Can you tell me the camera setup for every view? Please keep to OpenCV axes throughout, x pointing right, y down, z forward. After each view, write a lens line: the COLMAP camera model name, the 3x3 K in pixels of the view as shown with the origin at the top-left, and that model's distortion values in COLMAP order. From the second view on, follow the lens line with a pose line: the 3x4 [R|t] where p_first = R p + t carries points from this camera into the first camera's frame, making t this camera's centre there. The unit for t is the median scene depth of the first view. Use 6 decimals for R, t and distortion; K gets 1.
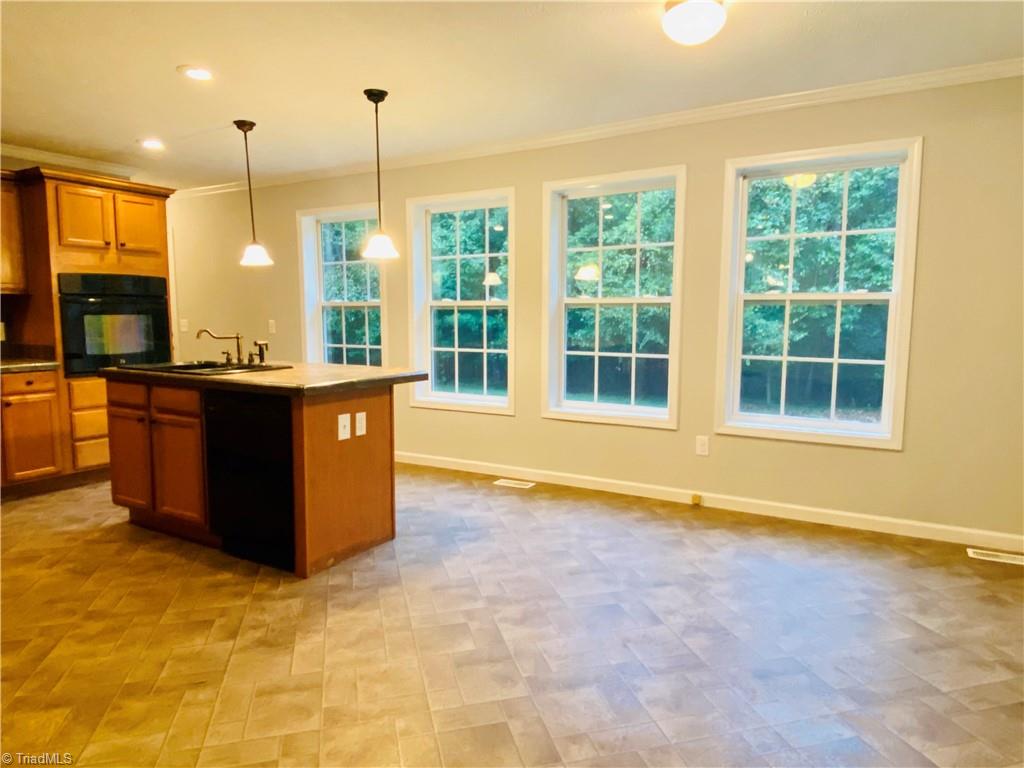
lens RADIAL K [[653.8, 0, 516.9], [0, 653.8, 383.2], [0, 0, 1]] dist [0.057033, -0.056244]
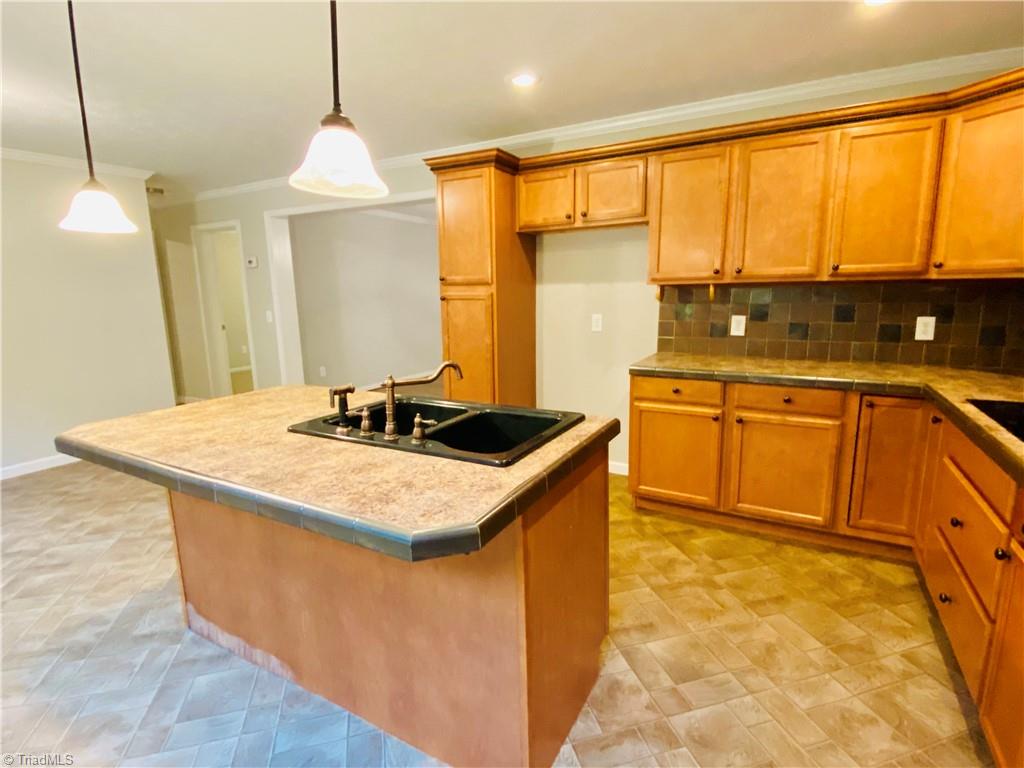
lens RADIAL K [[506.2, 0, 511.0], [0, 506.2, 381.6], [0, 0, 1]] dist [-0.014274, -0.001432]
pose [[-0.999669, 0.021384, -0.014320, -0.490316], [0.016524, 0.959894, 0.279874, -0.166081], [0.019730, 0.279545, -0.959930, 1.312597]]
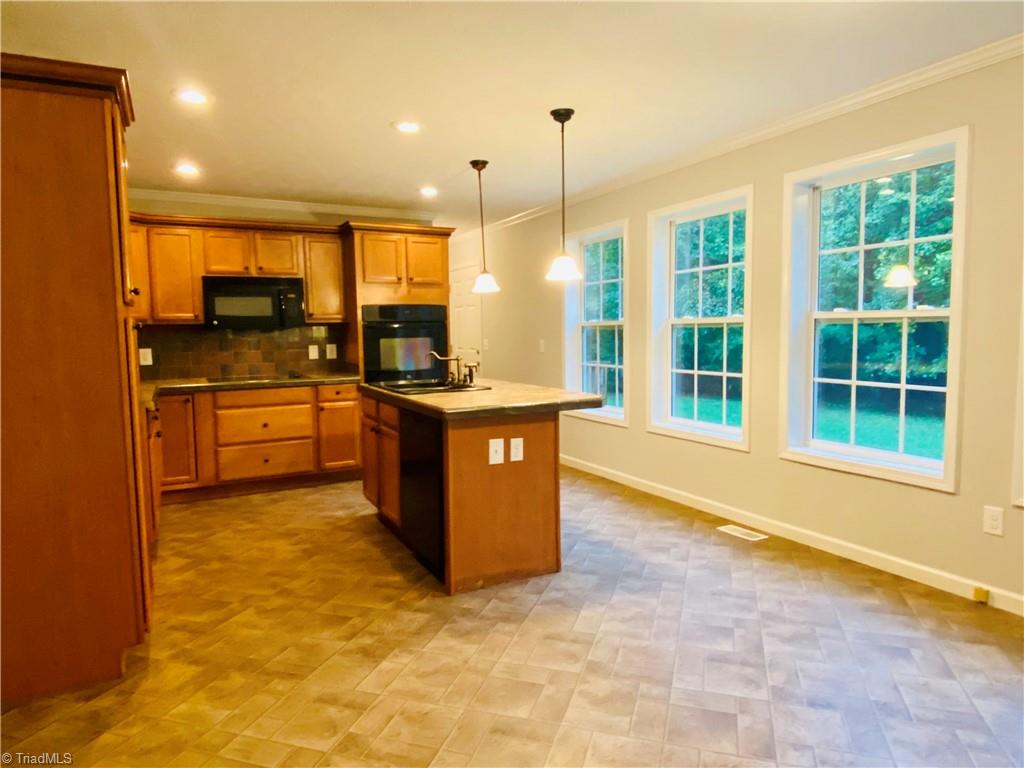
lens RADIAL K [[653.8, 0, 512.5], [0, 653.8, 383.6], [0, 0, 1]] dist [0.057033, -0.056244]
pose [[0.843151, 0.031222, -0.536769, 0.232223], [-0.040102, 0.999184, -0.004872, -0.027289], [0.536179, 0.025633, 0.843715, 0.131070]]
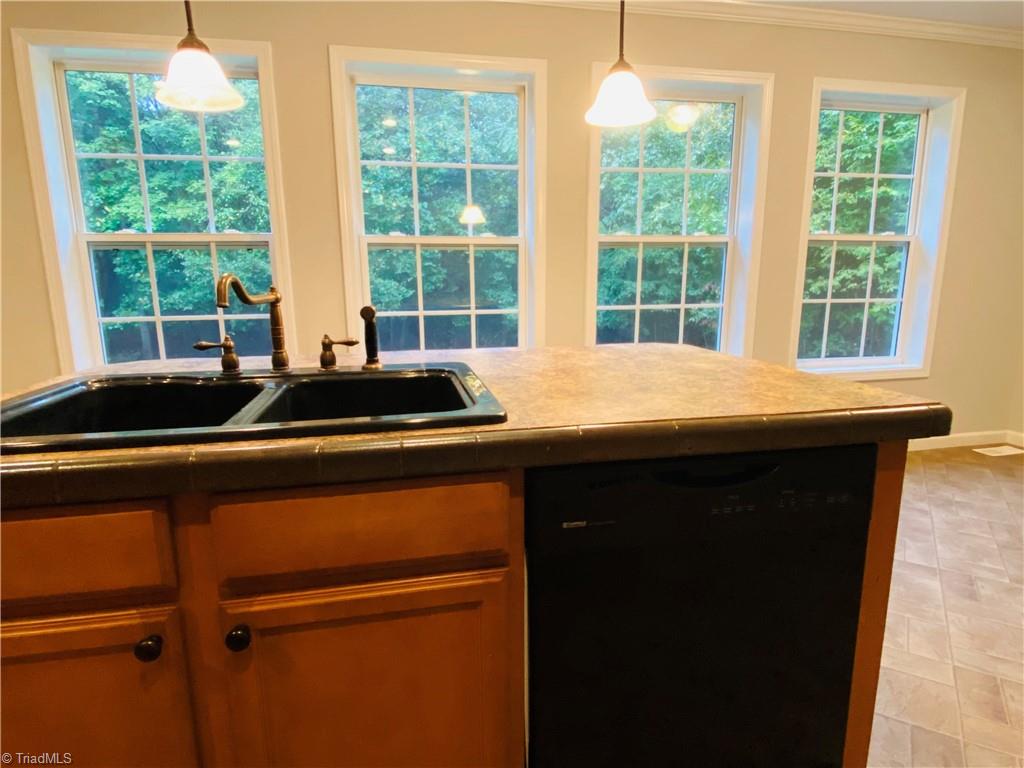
lens RADIAL K [[568.8, 0, 518.1], [0, 568.8, 384.3], [0, 0, 1]] dist [0.011458, -0.010472]
pose [[0.736949, -0.134652, 0.662401, -0.523805], [0.080241, 0.990456, 0.112067, -0.046951], [-0.671169, -0.029436, 0.740720, 0.669273]]
